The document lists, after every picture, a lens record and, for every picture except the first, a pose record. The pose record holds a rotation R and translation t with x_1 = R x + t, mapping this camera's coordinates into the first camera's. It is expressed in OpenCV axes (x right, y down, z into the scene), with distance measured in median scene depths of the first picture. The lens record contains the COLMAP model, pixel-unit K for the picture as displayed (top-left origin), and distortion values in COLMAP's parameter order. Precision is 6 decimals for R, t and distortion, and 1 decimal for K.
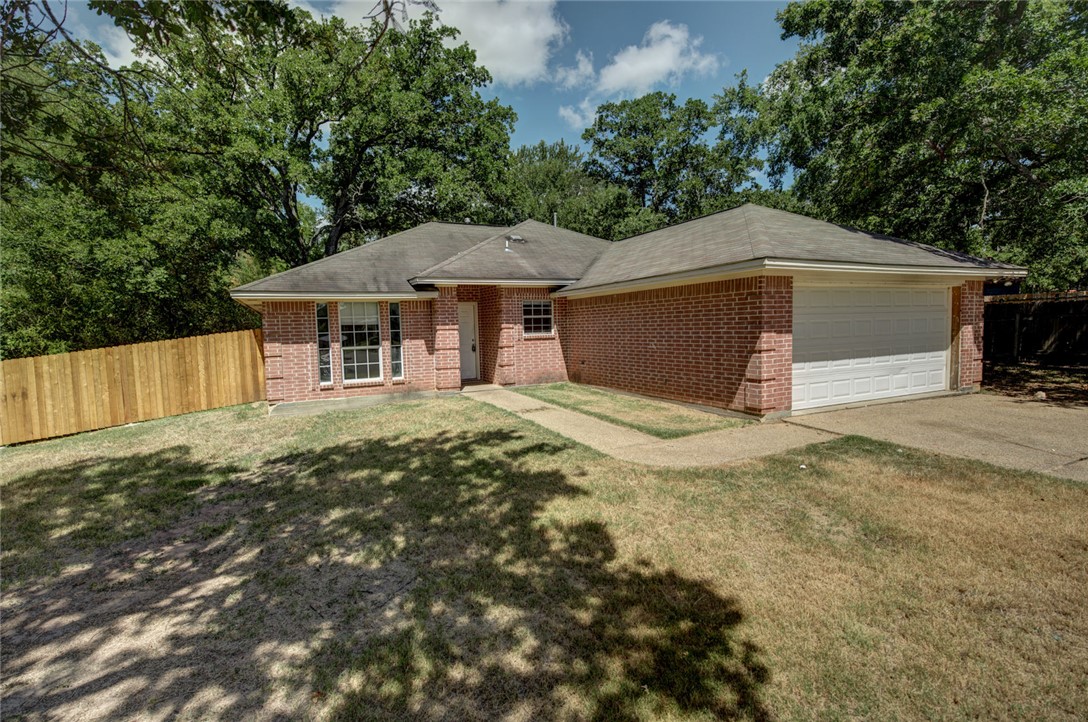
lens RADIAL K [[525.8, 0, 546.9], [0, 525.8, 363.3], [0, 0, 1]] dist [-0.000762, -0.000080]
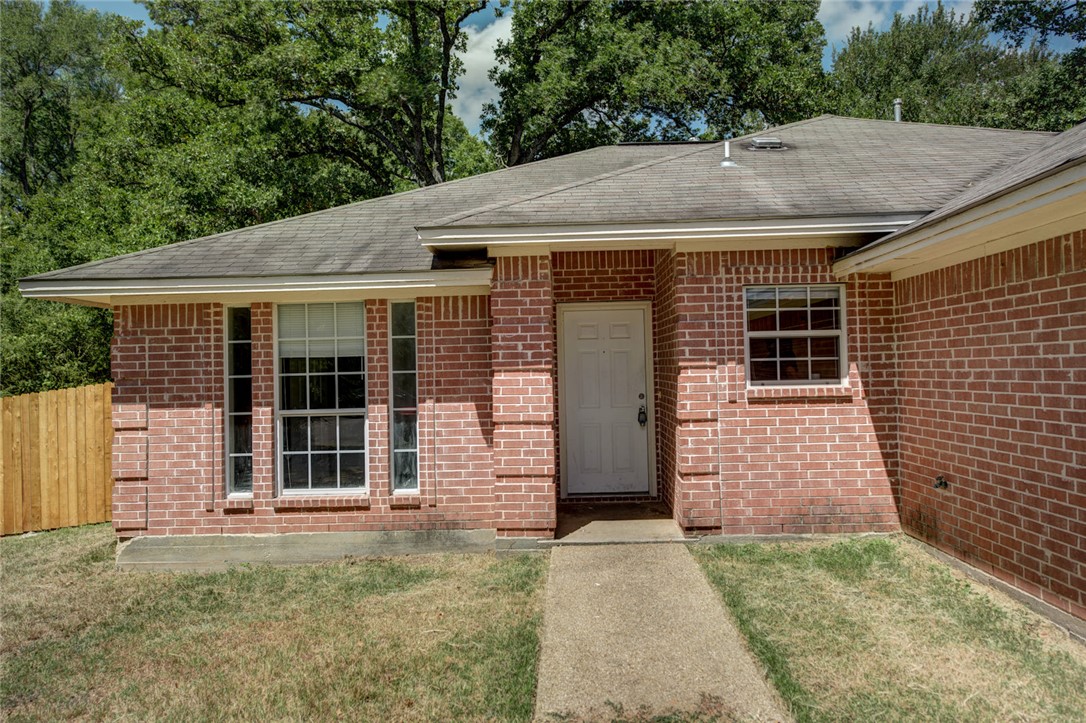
lens RADIAL K [[741.5, 0, 542.6], [0, 741.5, 356.8], [0, 0, 1]] dist [0.005686, 0.003641]
pose [[0.883412, -0.000829, -0.468596, 0.069950], [-0.035614, 0.996987, -0.068904, -0.038690], [0.467242, 0.077559, 0.880721, 0.549118]]
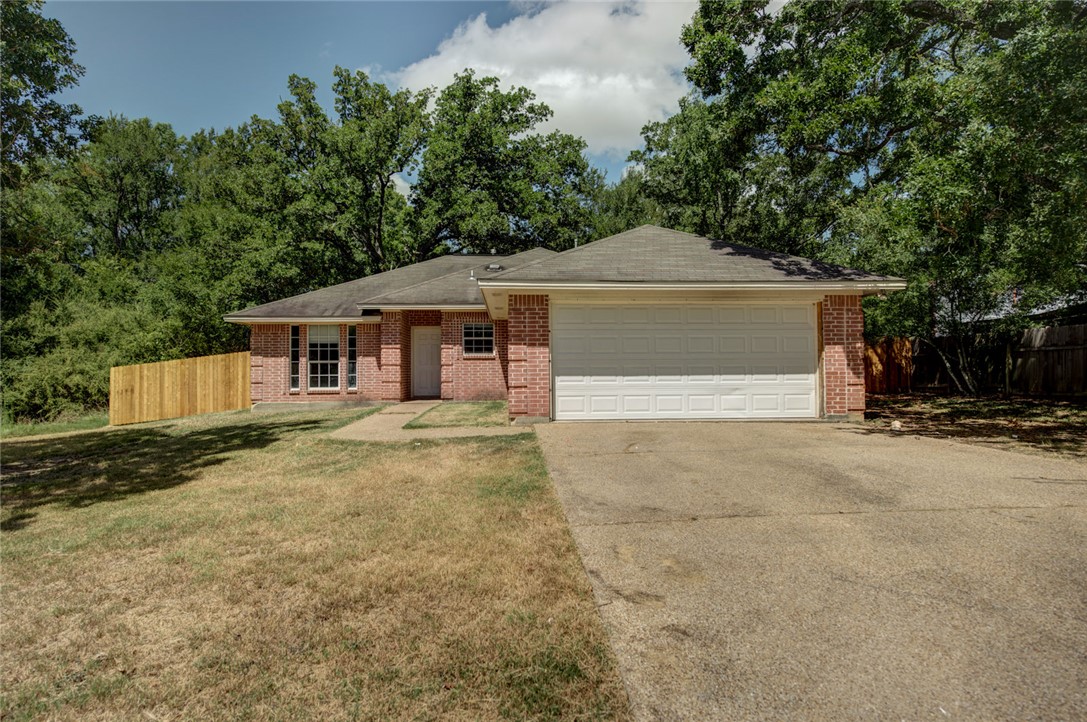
lens RADIAL K [[606.3, 0, 543.9], [0, 606.3, 360.9], [0, 0, 1]] dist [0.004960, -0.000228]
pose [[0.925753, 0.016018, -0.377790, 0.635706], [-0.045097, 0.996649, -0.068249, 0.040084], [0.375431, 0.080219, 0.923372, -0.108148]]
